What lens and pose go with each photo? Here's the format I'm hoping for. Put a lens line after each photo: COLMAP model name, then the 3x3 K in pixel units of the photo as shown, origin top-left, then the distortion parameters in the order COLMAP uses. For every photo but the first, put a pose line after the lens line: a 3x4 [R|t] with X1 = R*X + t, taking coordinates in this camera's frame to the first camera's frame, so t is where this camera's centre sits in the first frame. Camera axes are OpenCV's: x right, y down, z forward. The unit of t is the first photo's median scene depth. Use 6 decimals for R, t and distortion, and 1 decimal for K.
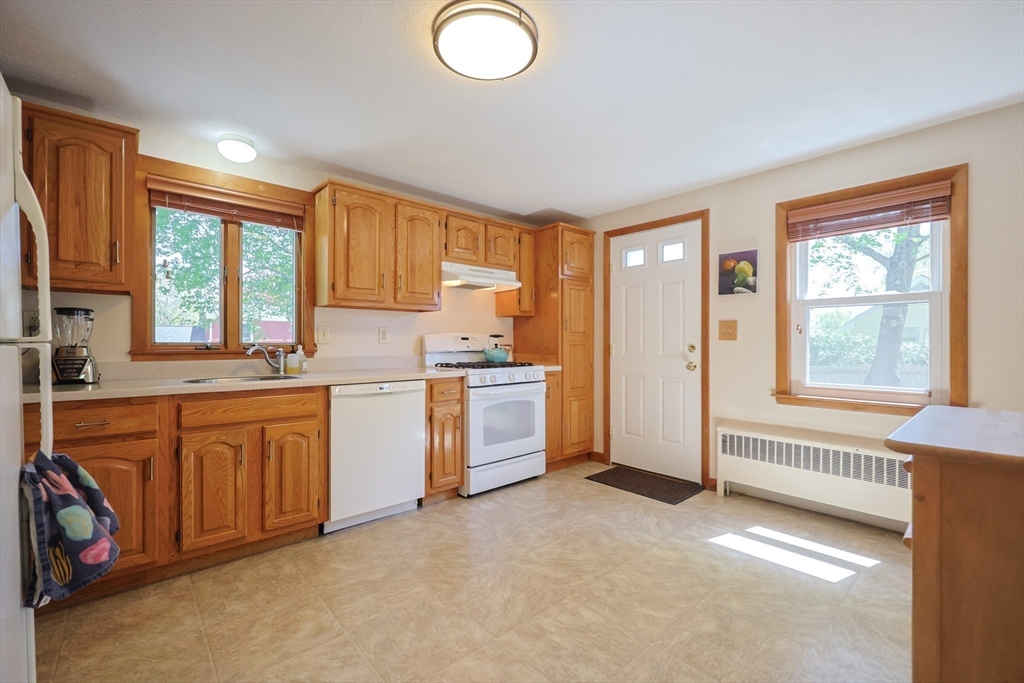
lens RADIAL K [[434.3, 0, 510.7], [0, 434.3, 342.2], [0, 0, 1]] dist [-0.004076, -0.000107]
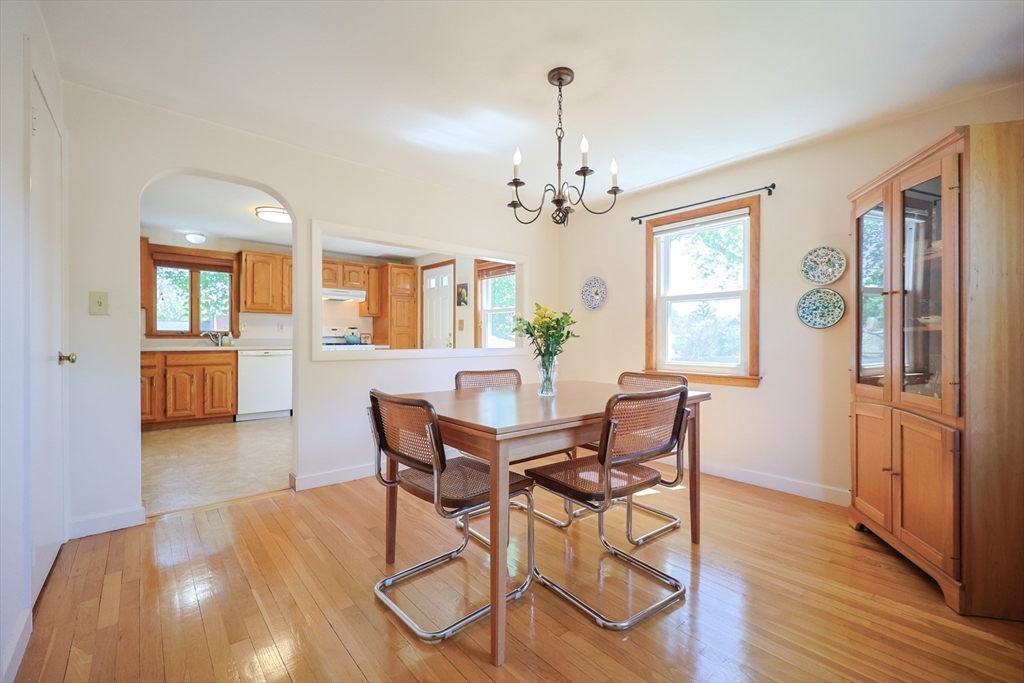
lens RADIAL K [[434.3, 0, 512.8], [0, 434.3, 340.0], [0, 0, 1]] dist [-0.004076, -0.000107]
pose [[0.999843, 0.003083, -0.017453, 0.844354], [-0.002984, 0.999979, 0.005702, 0.028468], [0.017470, -0.005649, 0.999831, -0.960756]]
